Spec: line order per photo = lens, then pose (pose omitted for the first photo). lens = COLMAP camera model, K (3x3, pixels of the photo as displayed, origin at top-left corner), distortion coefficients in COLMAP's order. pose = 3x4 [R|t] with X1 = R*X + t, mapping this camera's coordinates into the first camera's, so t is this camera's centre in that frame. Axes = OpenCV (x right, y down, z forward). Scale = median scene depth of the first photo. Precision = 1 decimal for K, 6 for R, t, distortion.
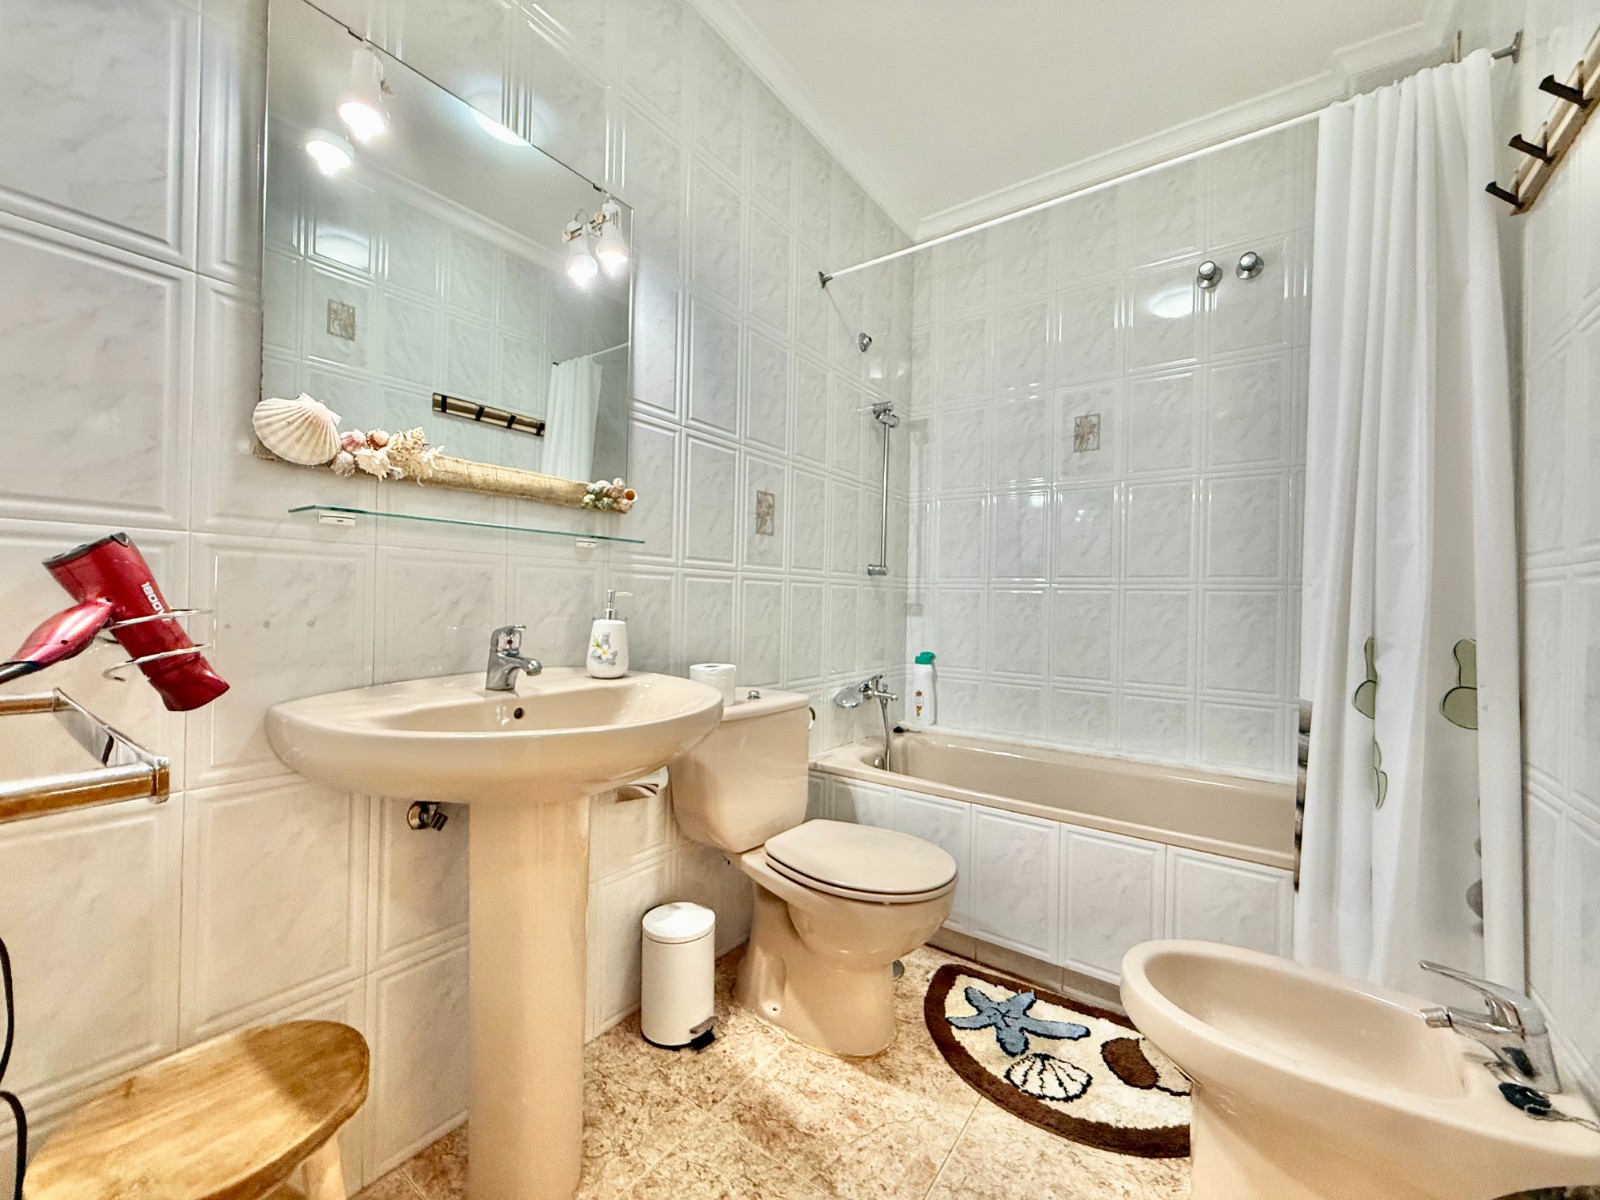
lens RADIAL K [[637.0, 0, 793.4], [0, 637.0, 597.8], [0, 0, 1]] dist [-0.000996, 0.000249]
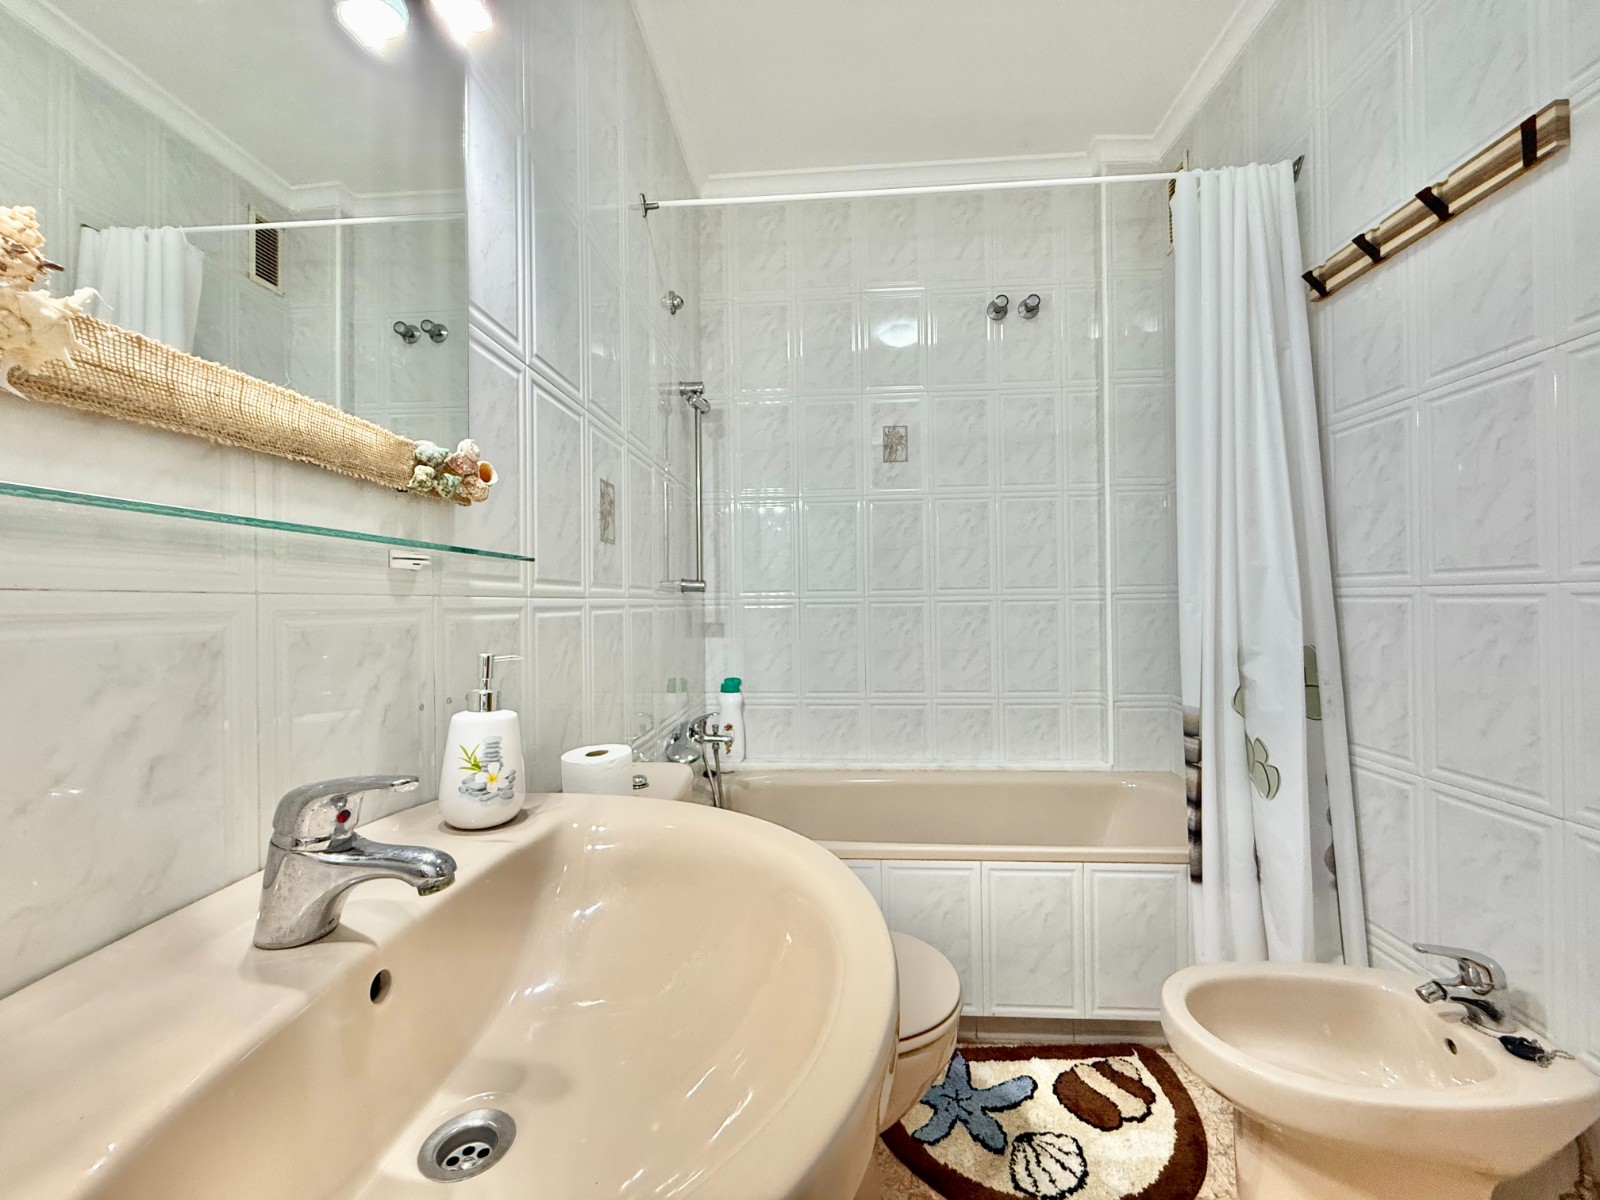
lens RADIAL K [[637.0, 0, 793.4], [0, 637.0, 597.8], [0, 0, 1]] dist [-0.000996, 0.000249]
pose [[0.845746, -0.028460, 0.532826, -0.295724], [0.029573, 0.999542, 0.006448, -0.044777], [-0.532765, 0.010304, 0.846200, 0.360871]]
